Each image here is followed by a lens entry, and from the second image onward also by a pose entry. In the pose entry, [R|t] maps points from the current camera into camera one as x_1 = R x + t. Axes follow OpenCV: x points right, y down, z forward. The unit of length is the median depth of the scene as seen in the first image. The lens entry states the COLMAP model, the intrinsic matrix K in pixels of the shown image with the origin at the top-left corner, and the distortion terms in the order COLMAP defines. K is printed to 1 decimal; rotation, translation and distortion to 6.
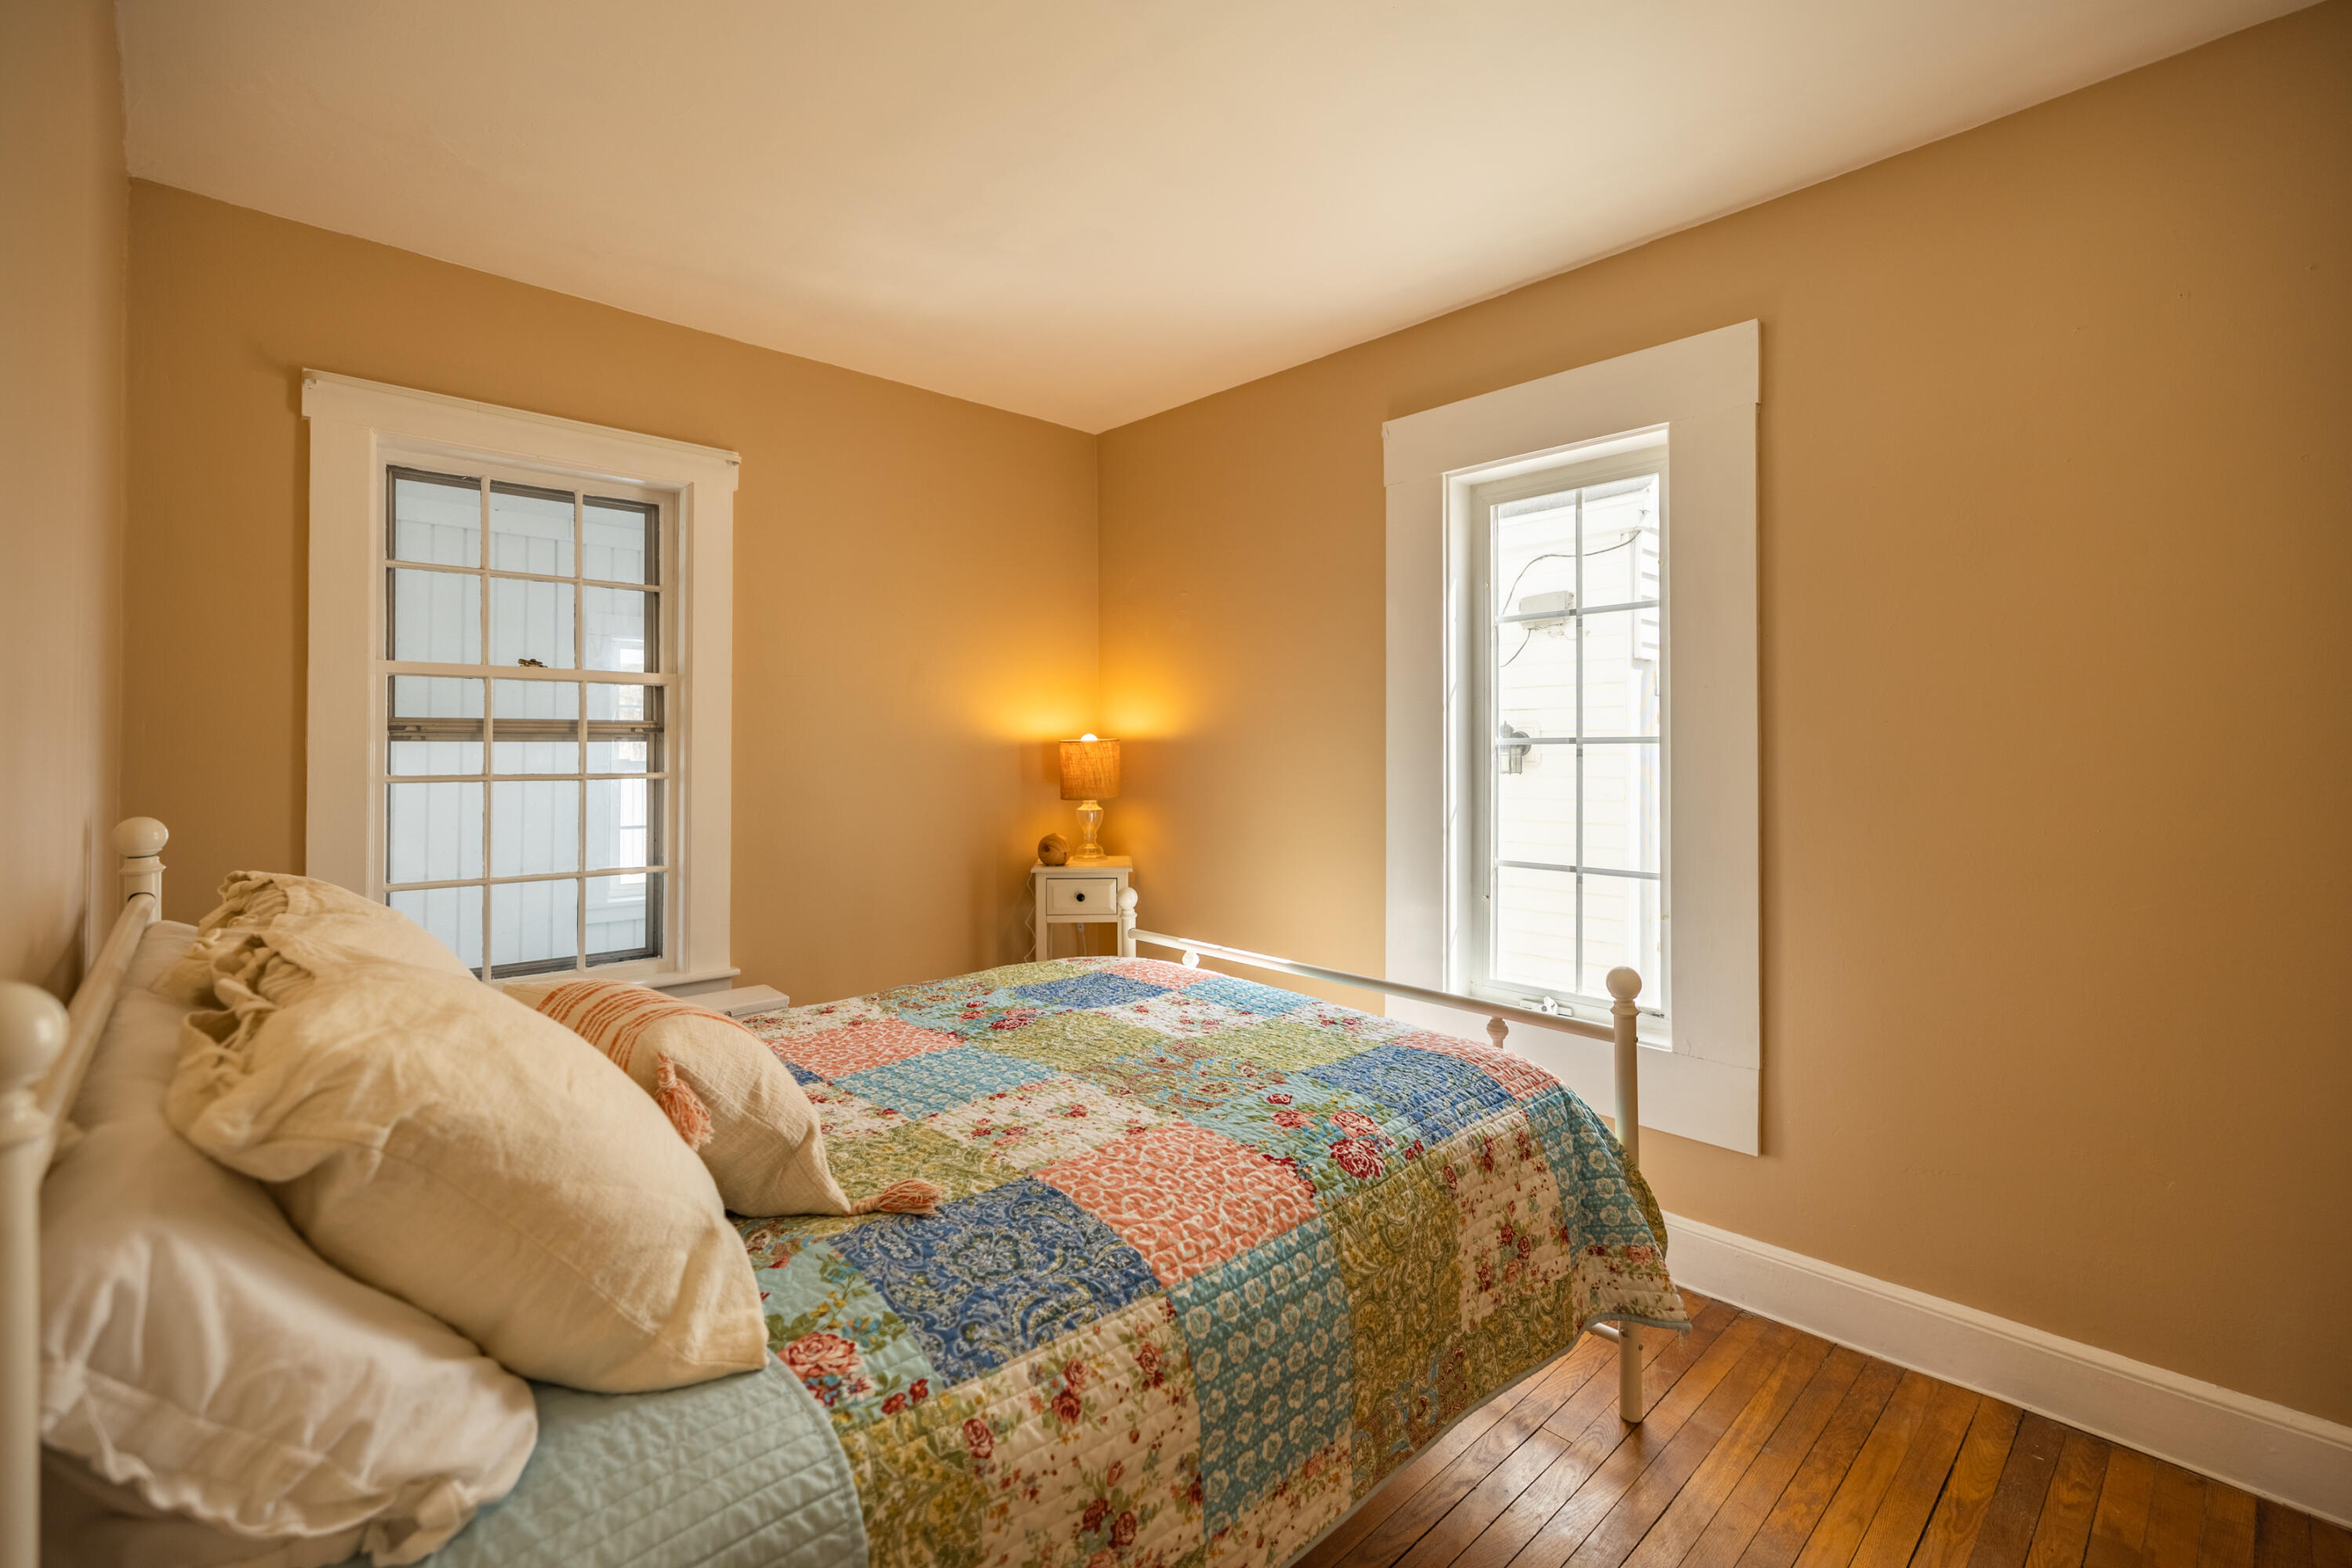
lens RADIAL K [[1019.0, 0, 1174.2], [0, 1019.0, 735.2], [0, 0, 1]] dist [0.002186, 0.000249]
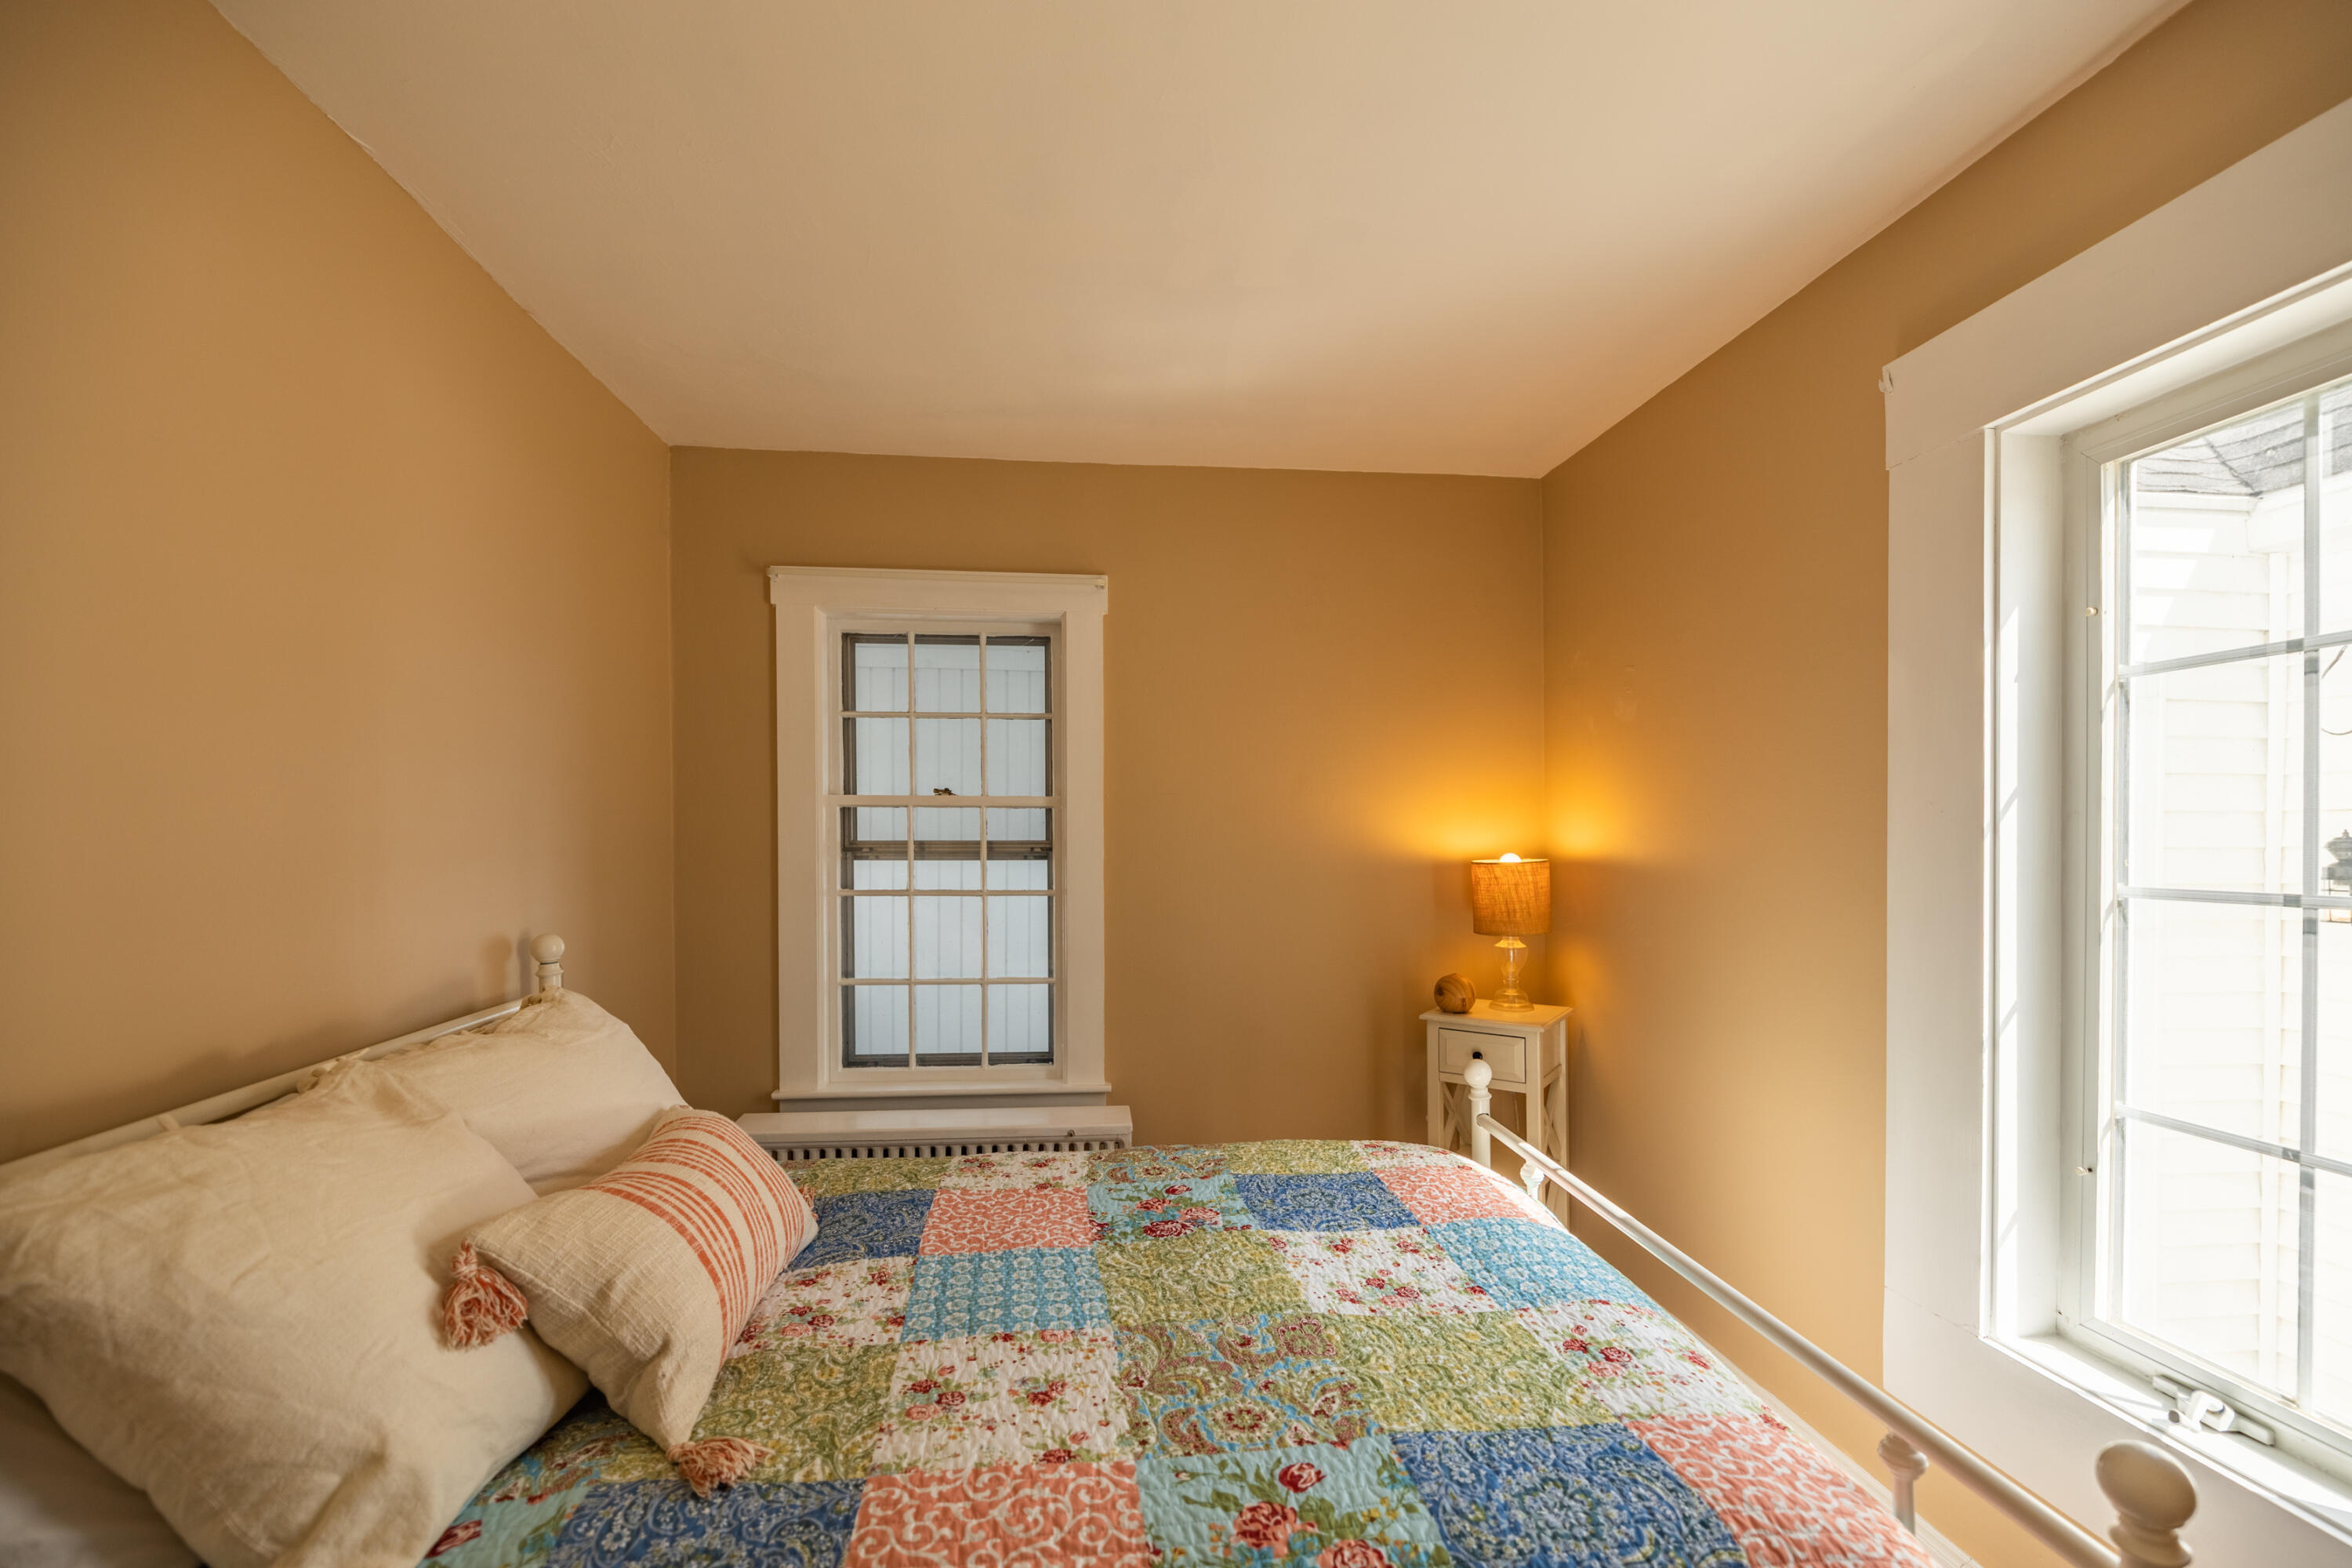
lens RADIAL K [[1010.1, 0, 1173.2], [0, 1010.1, 834.8], [0, 0, 1]] dist [0.000812, -0.000411]
pose [[0.791131, 0.003397, -0.611637, 0.283909], [0.004879, 0.999918, 0.011864, -0.038657], [0.611627, -0.012370, 0.791050, 0.295094]]
